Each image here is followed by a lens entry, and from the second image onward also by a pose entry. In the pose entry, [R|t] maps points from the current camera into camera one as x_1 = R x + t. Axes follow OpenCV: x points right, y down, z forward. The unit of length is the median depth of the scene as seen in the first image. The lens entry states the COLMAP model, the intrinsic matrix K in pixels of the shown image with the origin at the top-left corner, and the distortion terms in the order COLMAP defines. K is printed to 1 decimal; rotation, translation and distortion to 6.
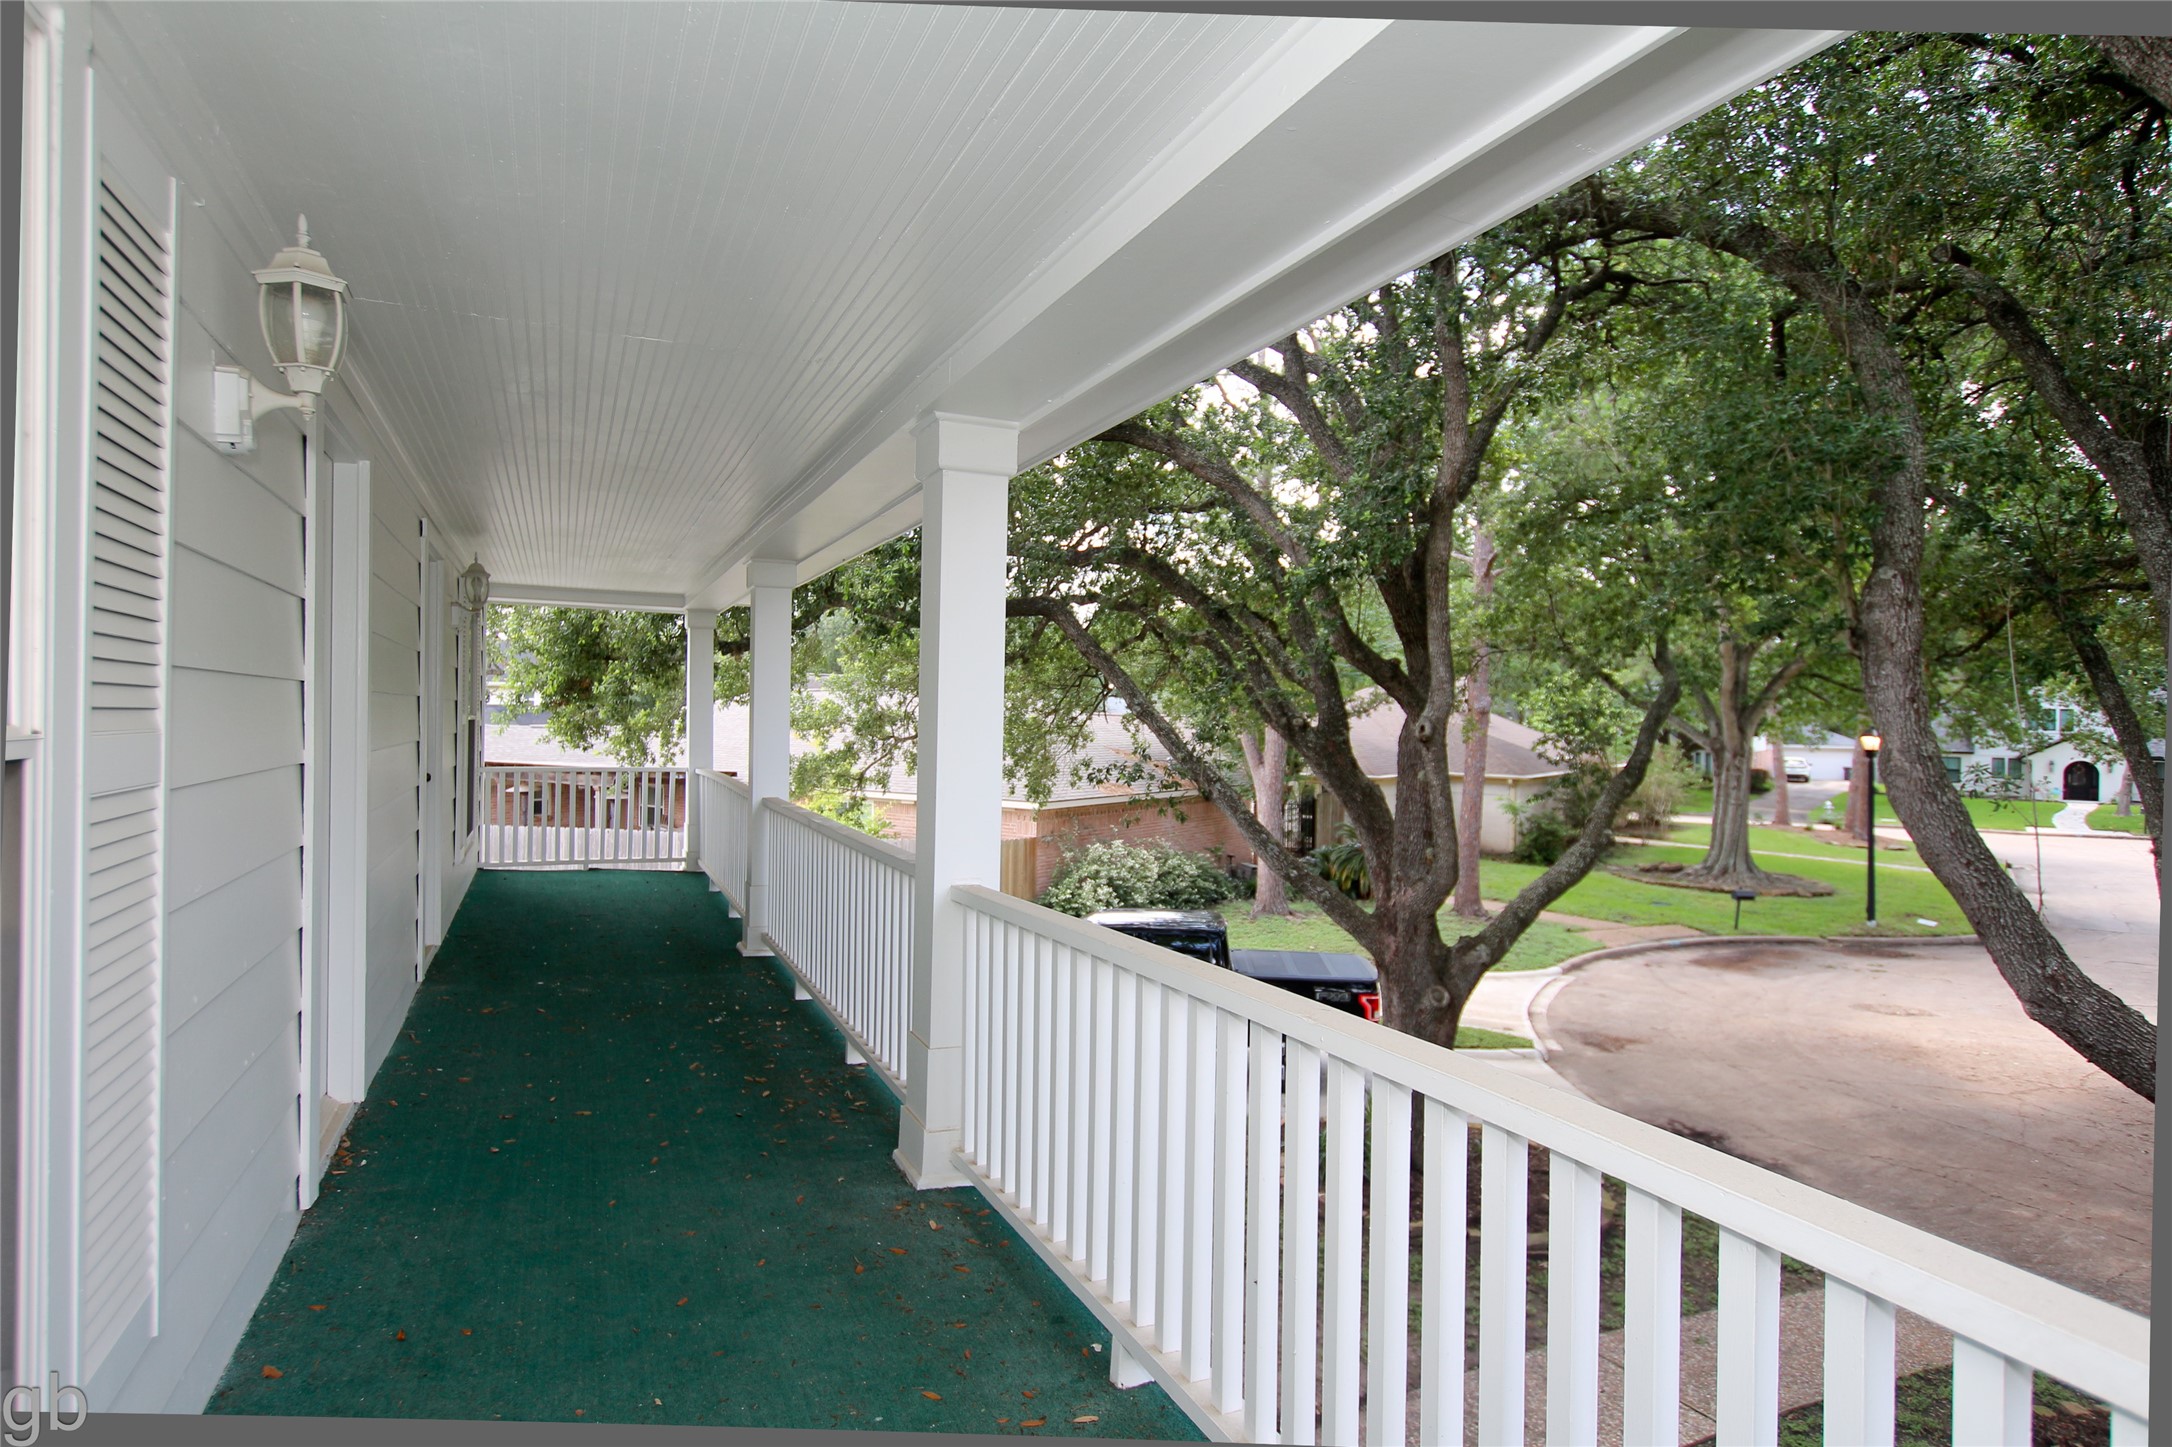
lens RADIAL K [[1202.9, 0, 1086.9], [0, 1202.9, 719.9], [0, 0, 1]] dist [-0.000865, -0.000104]
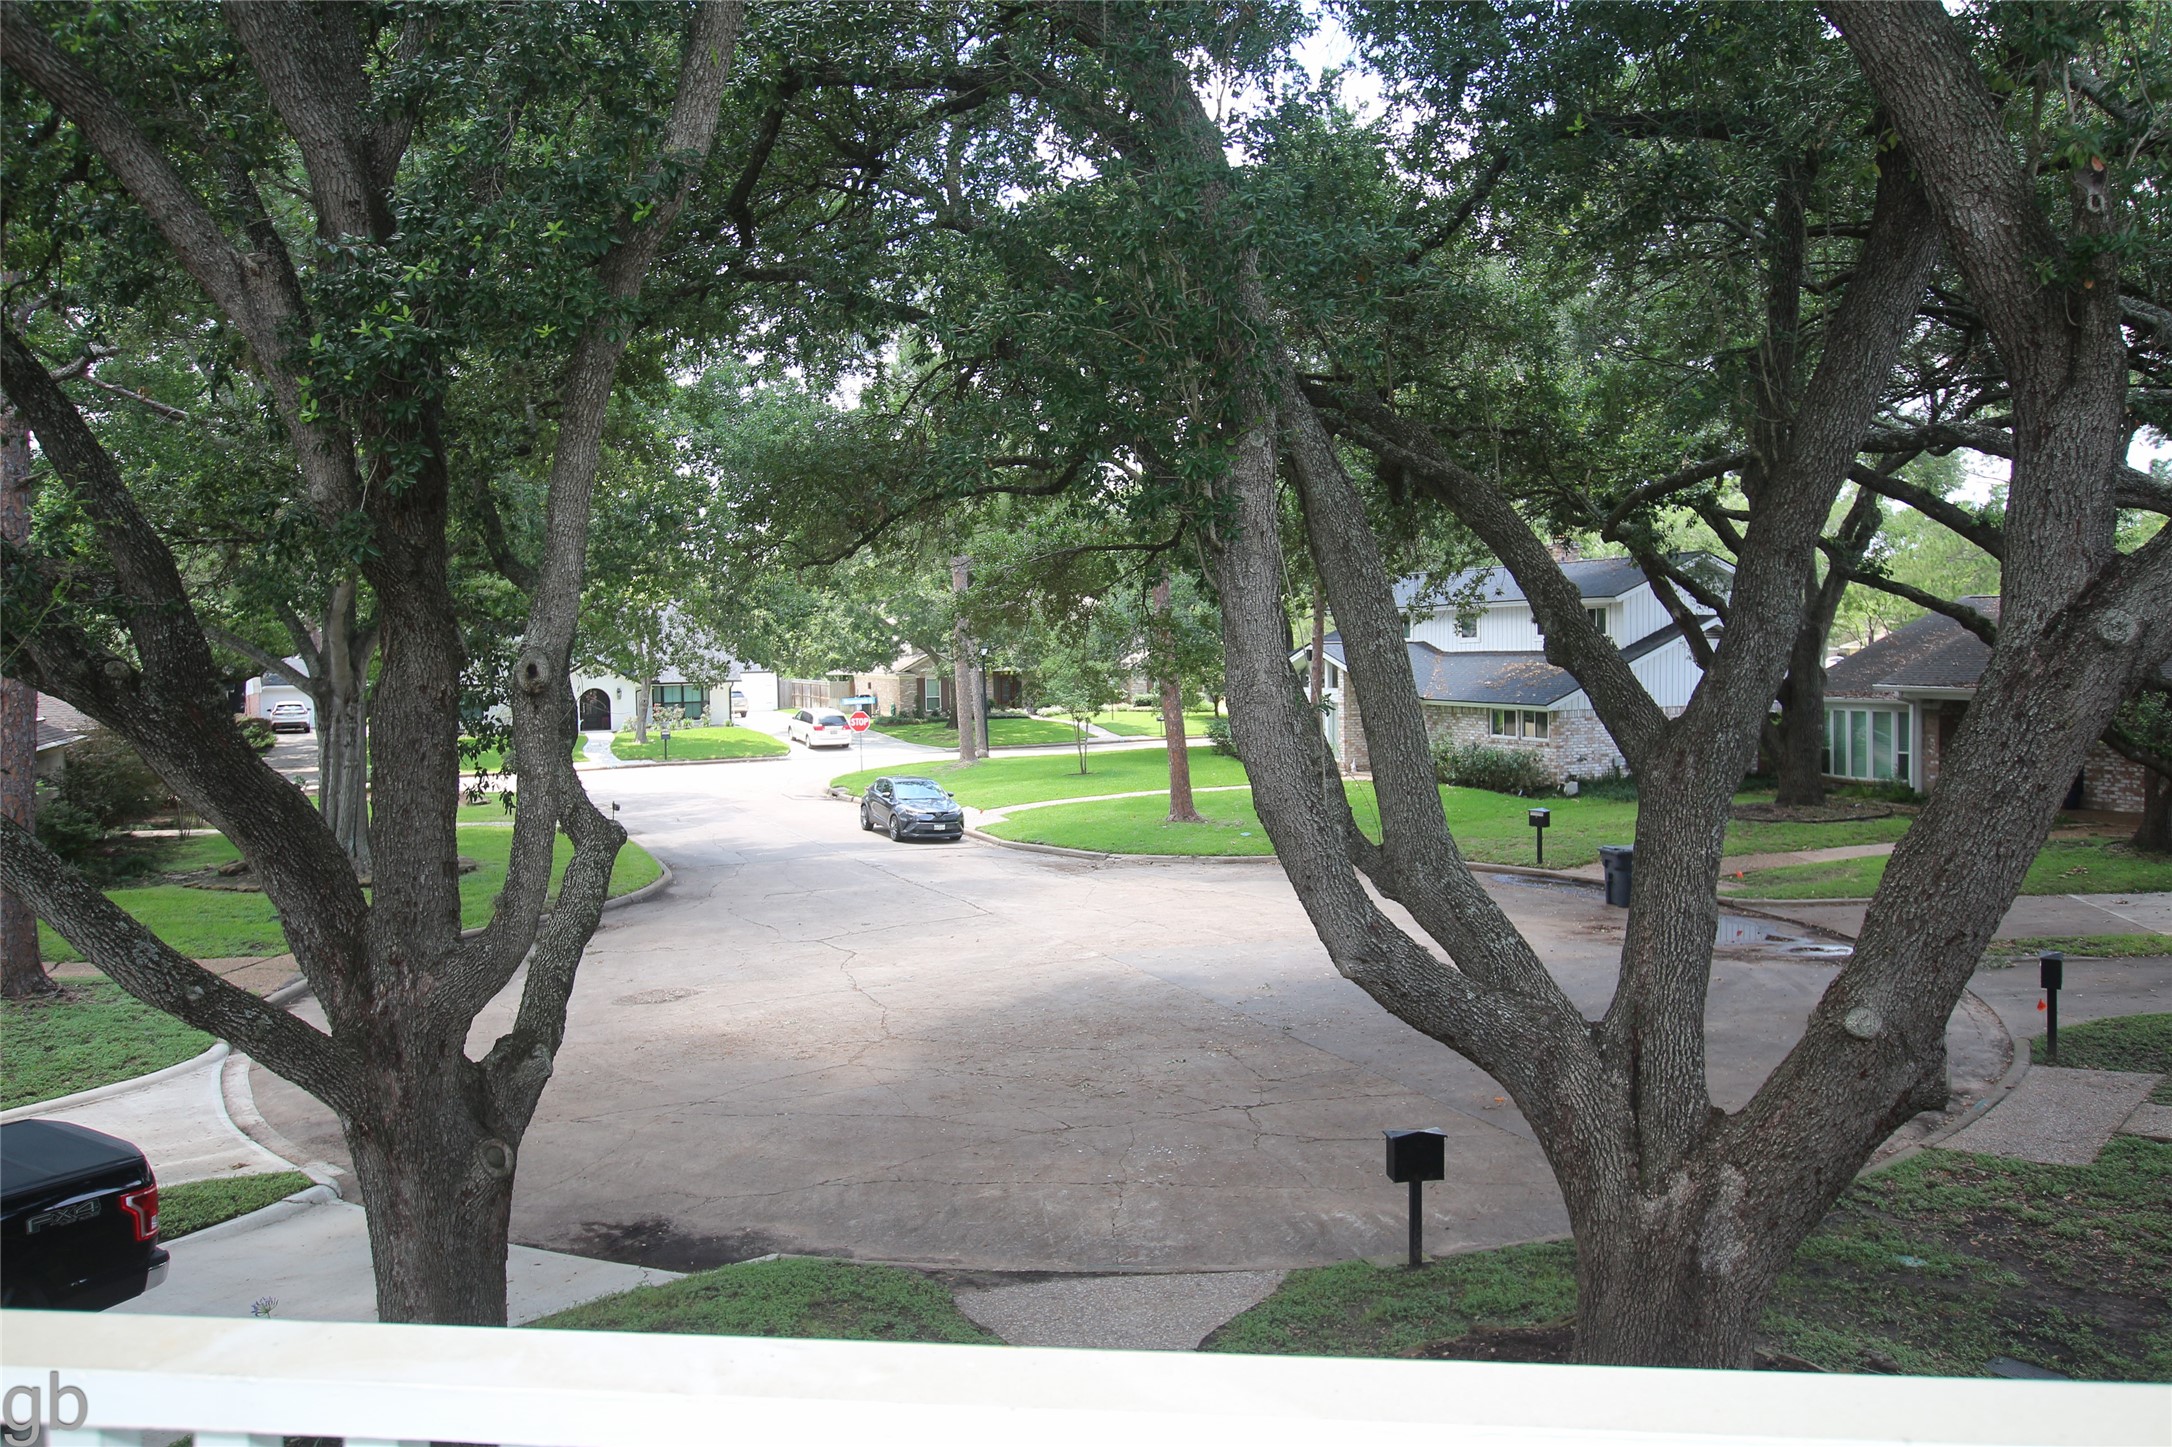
lens RADIAL K [[1549.9, 0, 1085.8], [0, 1549.9, 723.7], [0, 0, 1]] dist [0.001660, 0.000448]
pose [[0.499654, -0.066412, 0.863676, -0.092745], [0.028115, 0.997775, 0.060458, -0.001714], [-0.865769, -0.005926, 0.500409, 0.223427]]
